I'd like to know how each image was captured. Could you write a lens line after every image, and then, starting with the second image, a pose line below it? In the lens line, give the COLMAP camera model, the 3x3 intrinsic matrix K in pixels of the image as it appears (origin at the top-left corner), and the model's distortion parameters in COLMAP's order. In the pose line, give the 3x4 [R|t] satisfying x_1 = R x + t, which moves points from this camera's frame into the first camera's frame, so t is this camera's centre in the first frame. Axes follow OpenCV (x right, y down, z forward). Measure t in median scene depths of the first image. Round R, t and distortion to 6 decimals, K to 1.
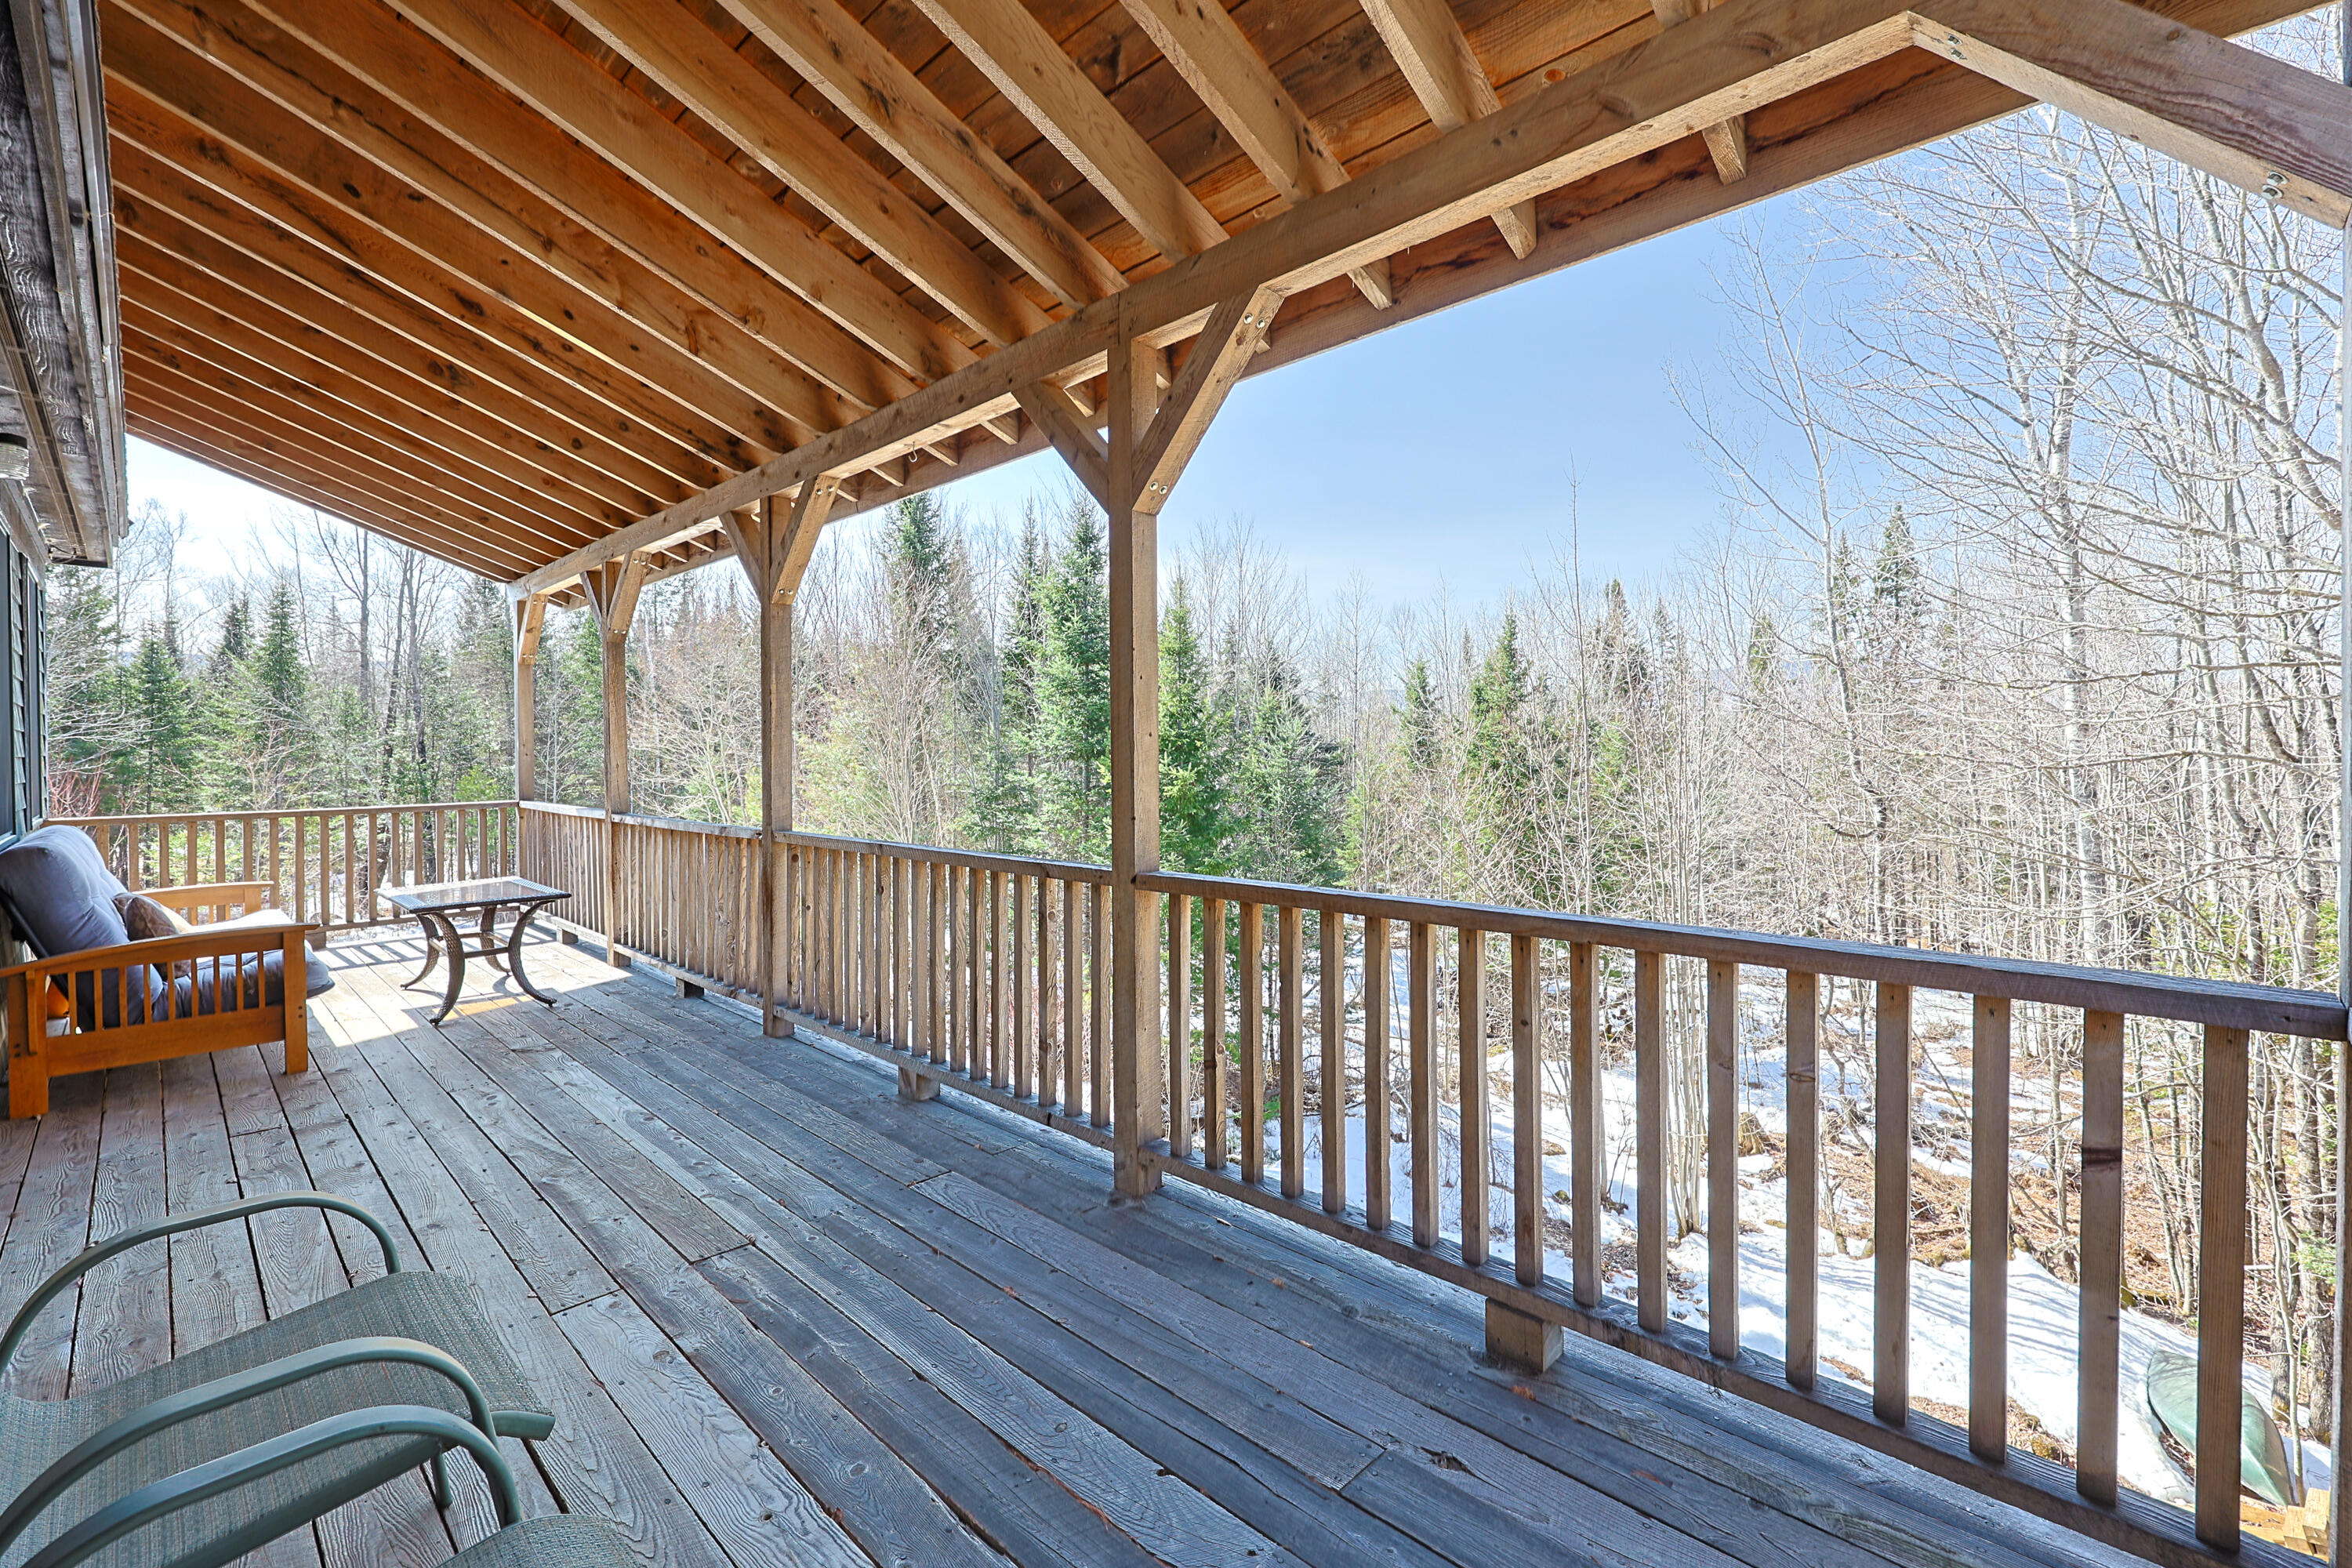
lens RADIAL K [[1011.3, 0, 1185.6], [0, 1011.3, 767.4], [0, 0, 1]] dist [0.000247, -0.000443]
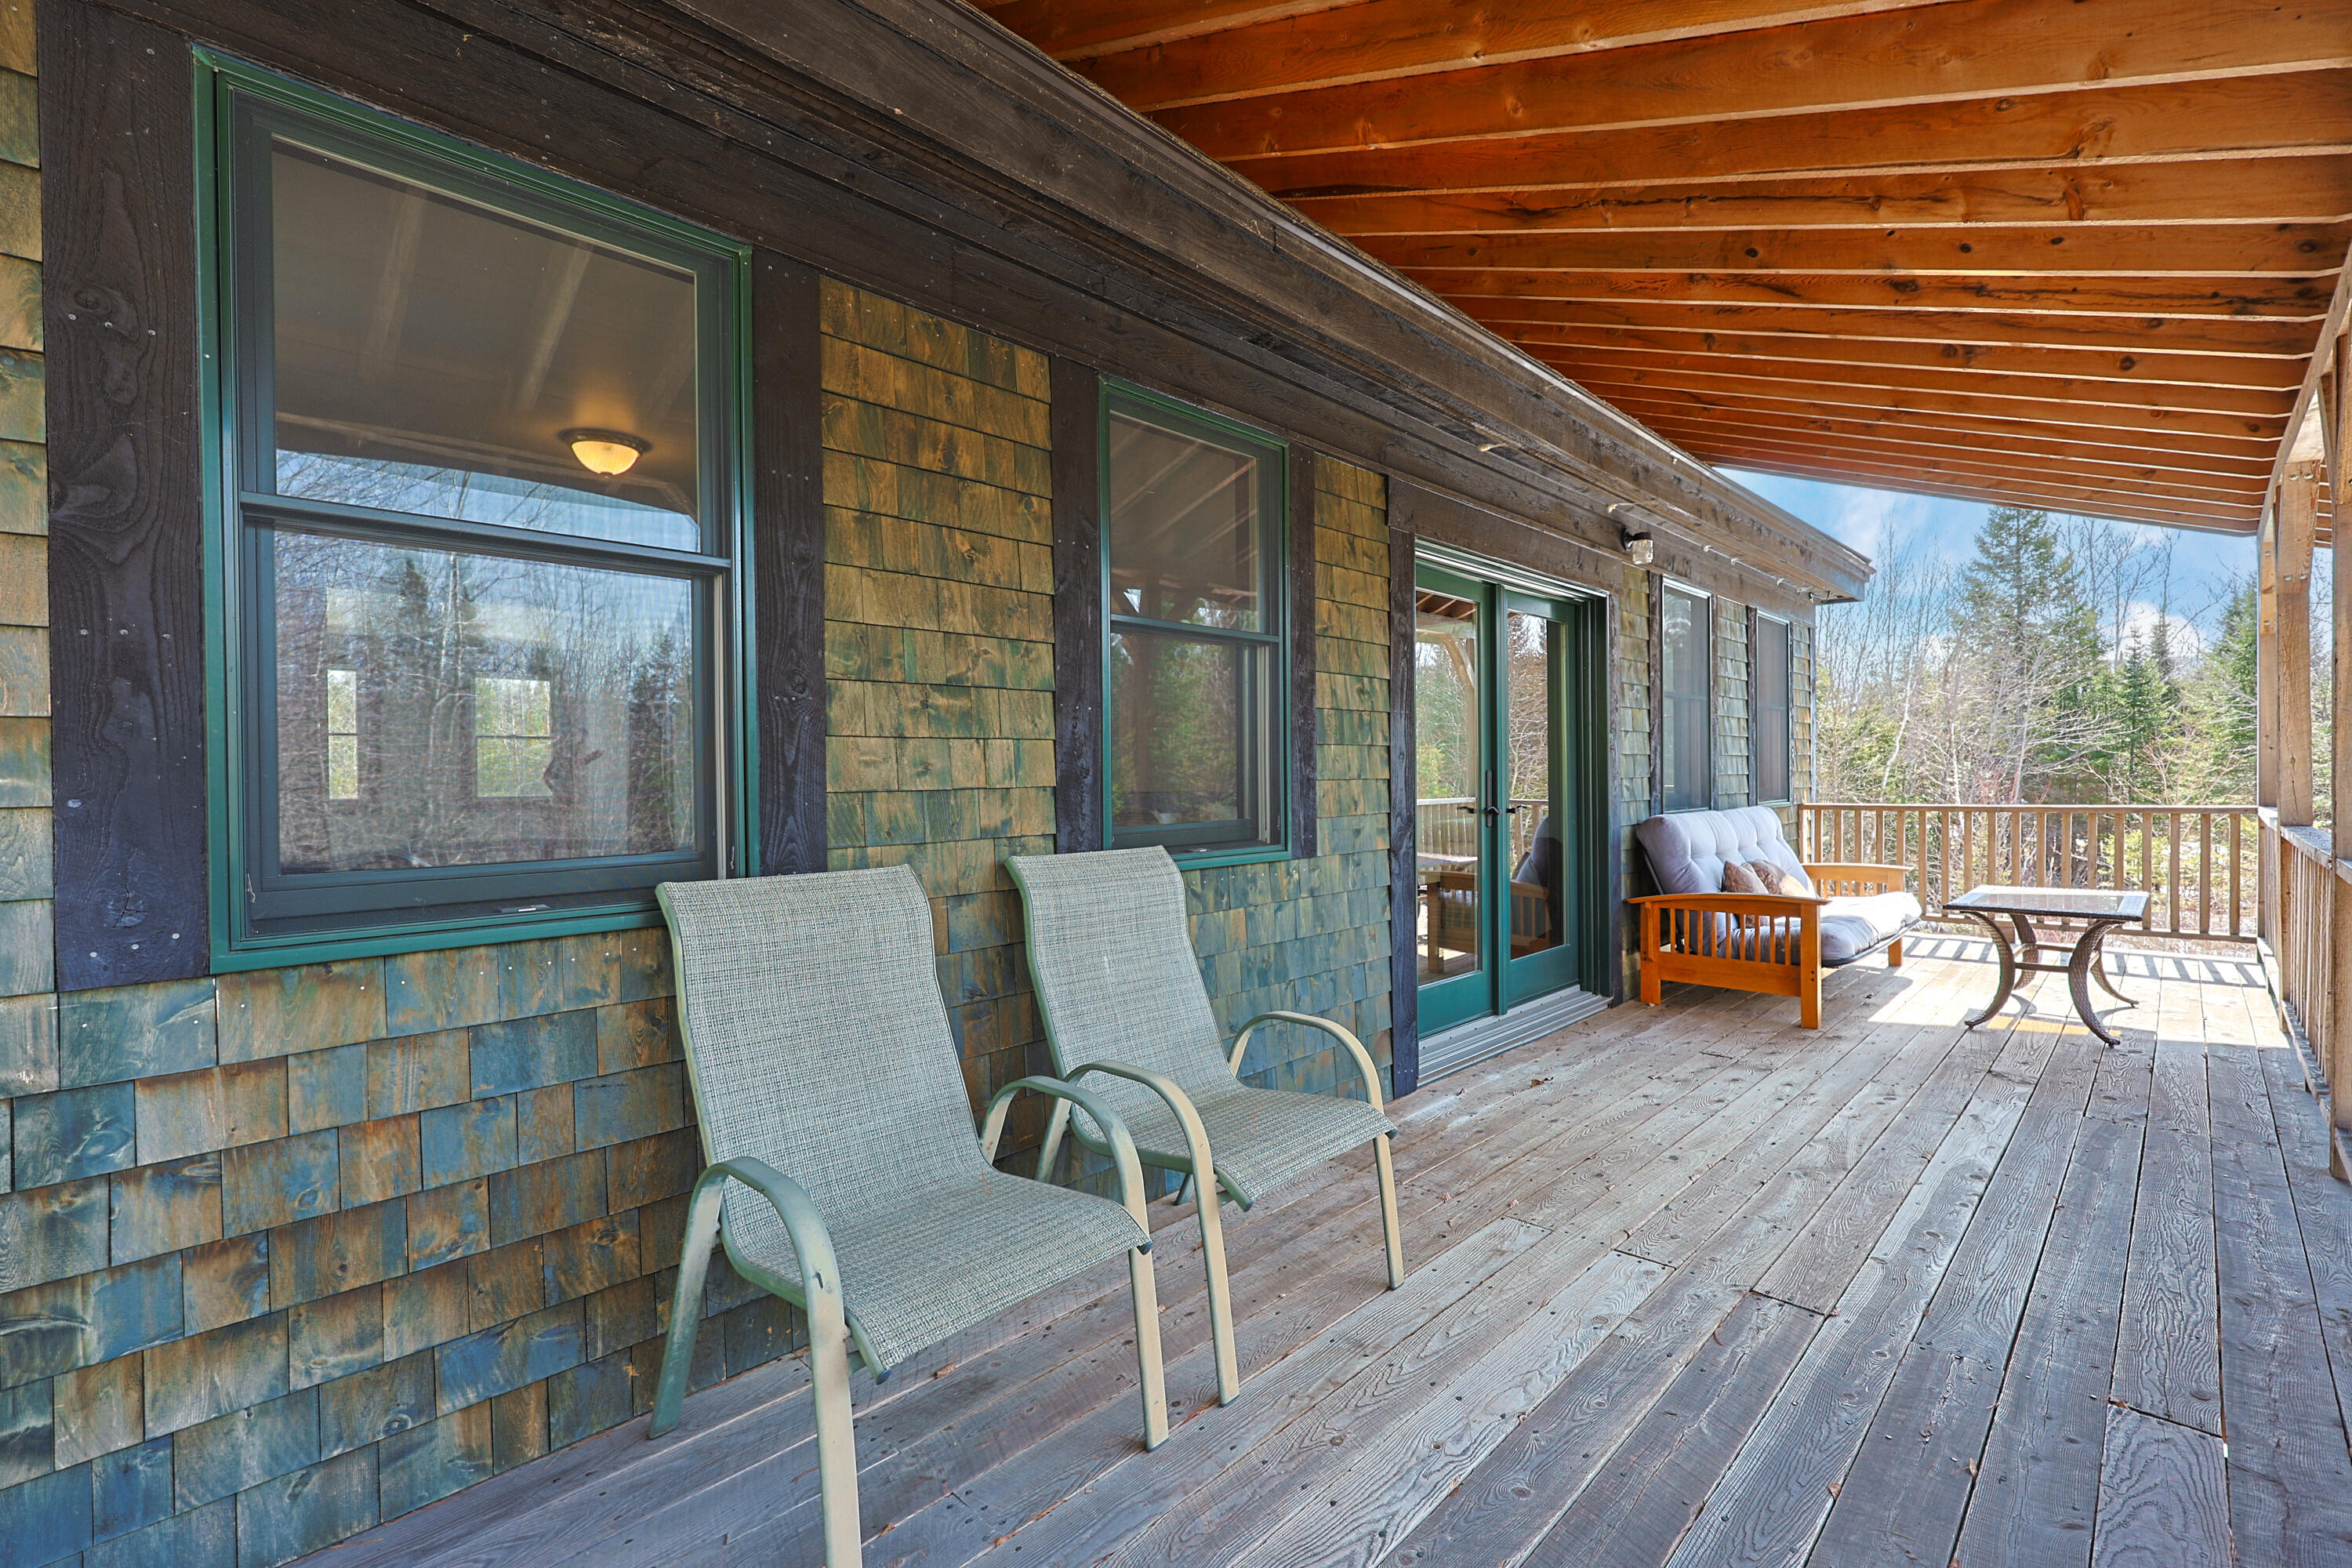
lens RADIAL K [[1011.3, 0, 1185.9], [0, 1011.3, 781.1], [0, 0, 1]] dist [0.000247, -0.000443]
pose [[-0.005890, 0.013959, -0.999885, 0.287720], [-0.001908, 0.999901, 0.013971, 0.007705], [0.999981, 0.001990, -0.005863, 0.323434]]
